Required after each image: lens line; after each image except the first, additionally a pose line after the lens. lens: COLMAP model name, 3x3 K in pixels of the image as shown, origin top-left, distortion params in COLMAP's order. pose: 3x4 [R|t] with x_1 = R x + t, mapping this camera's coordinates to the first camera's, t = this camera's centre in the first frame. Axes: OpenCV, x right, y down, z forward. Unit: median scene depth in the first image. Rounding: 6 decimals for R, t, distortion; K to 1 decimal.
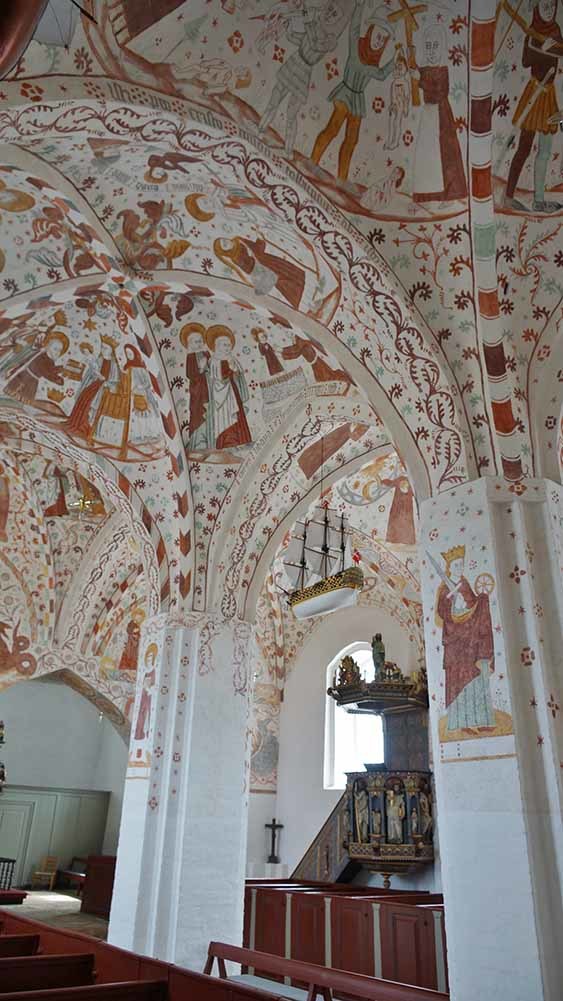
lens RADIAL K [[669.6, 0, 273.2], [0, 669.6, 505.7], [0, 0, 1]] dist [-0.018168, 0.012050]
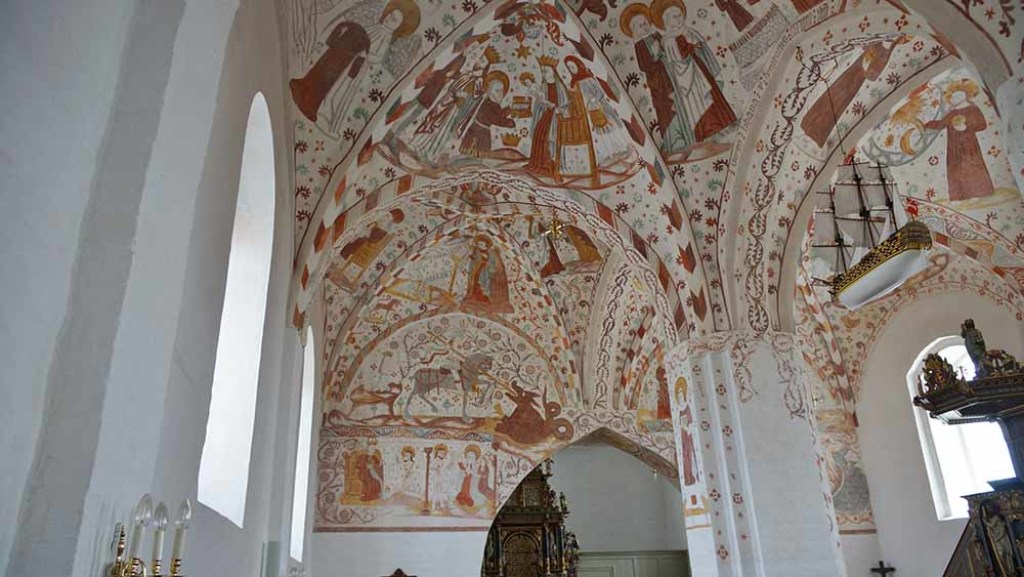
lens RADIAL K [[689.4, 0, 514.1], [0, 689.4, 303.1], [0, 0, 1]] dist [-0.014417, 0.005121]
pose [[0.891707, -0.229171, -0.390306, 0.001930], [0.250372, 0.968143, 0.003559, 0.052260], [0.377056, -0.100895, 0.920678, 0.091389]]
